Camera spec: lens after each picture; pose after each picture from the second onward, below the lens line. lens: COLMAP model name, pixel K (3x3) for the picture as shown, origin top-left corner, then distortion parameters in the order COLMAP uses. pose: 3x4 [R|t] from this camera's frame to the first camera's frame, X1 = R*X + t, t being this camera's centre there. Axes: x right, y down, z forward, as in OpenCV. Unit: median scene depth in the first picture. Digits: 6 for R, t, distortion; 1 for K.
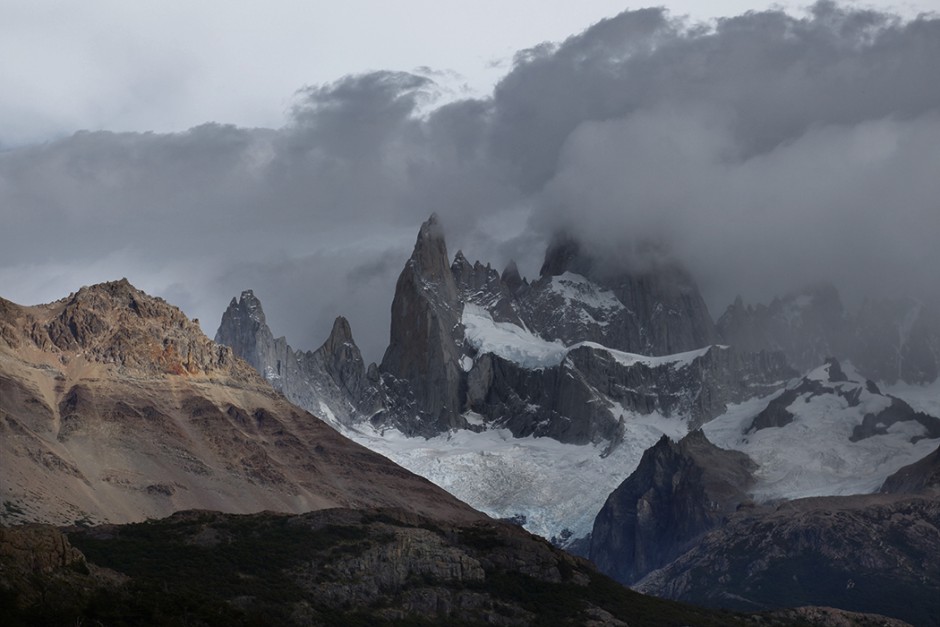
lens RADIAL K [[1862.7, 0, 463.2], [0, 1862.7, 315.0], [0, 0, 1]] dist [0.017897, 0.000000]
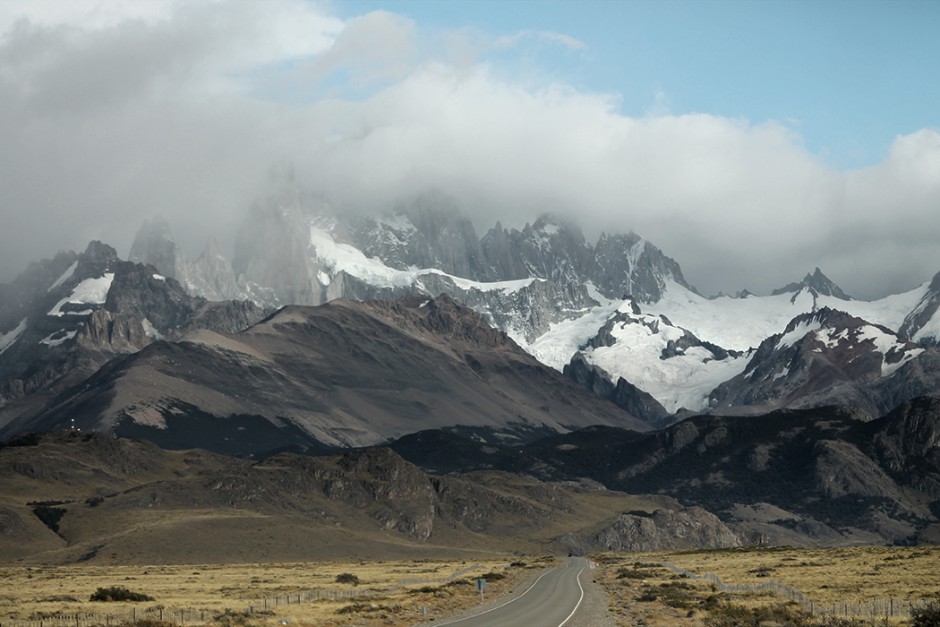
lens RADIAL K [[3194.7, 0, 474.1], [0, 3194.7, 313.2], [0, 0, 1]] dist [0.016684, 0.000000]
pose [[0.937061, 0.027742, 0.348061, -0.718716], [-0.061628, 0.994329, 0.086667, -0.158270], [-0.343683, -0.102662, 0.933457, -1.161939]]
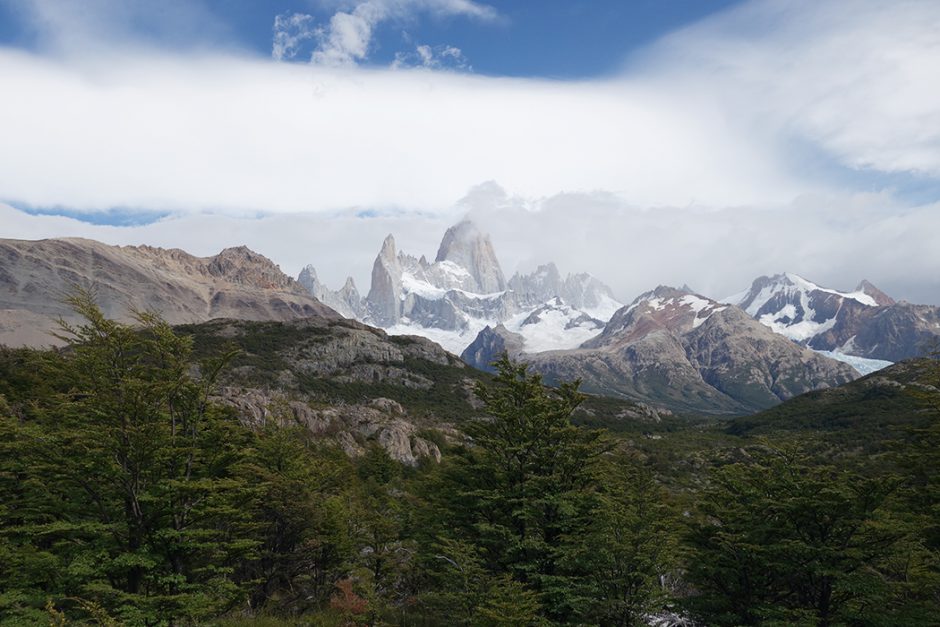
lens RADIAL K [[739.8, 0, 465.7], [0, 739.8, 314.9], [0, 0, 1]] dist [0.006337, -0.011607]
pose [[0.996354, 0.013293, 0.084274, 0.001977], [-0.016469, 0.999176, 0.037104, 0.013822], [-0.083711, -0.038357, 0.995752, 0.062354]]
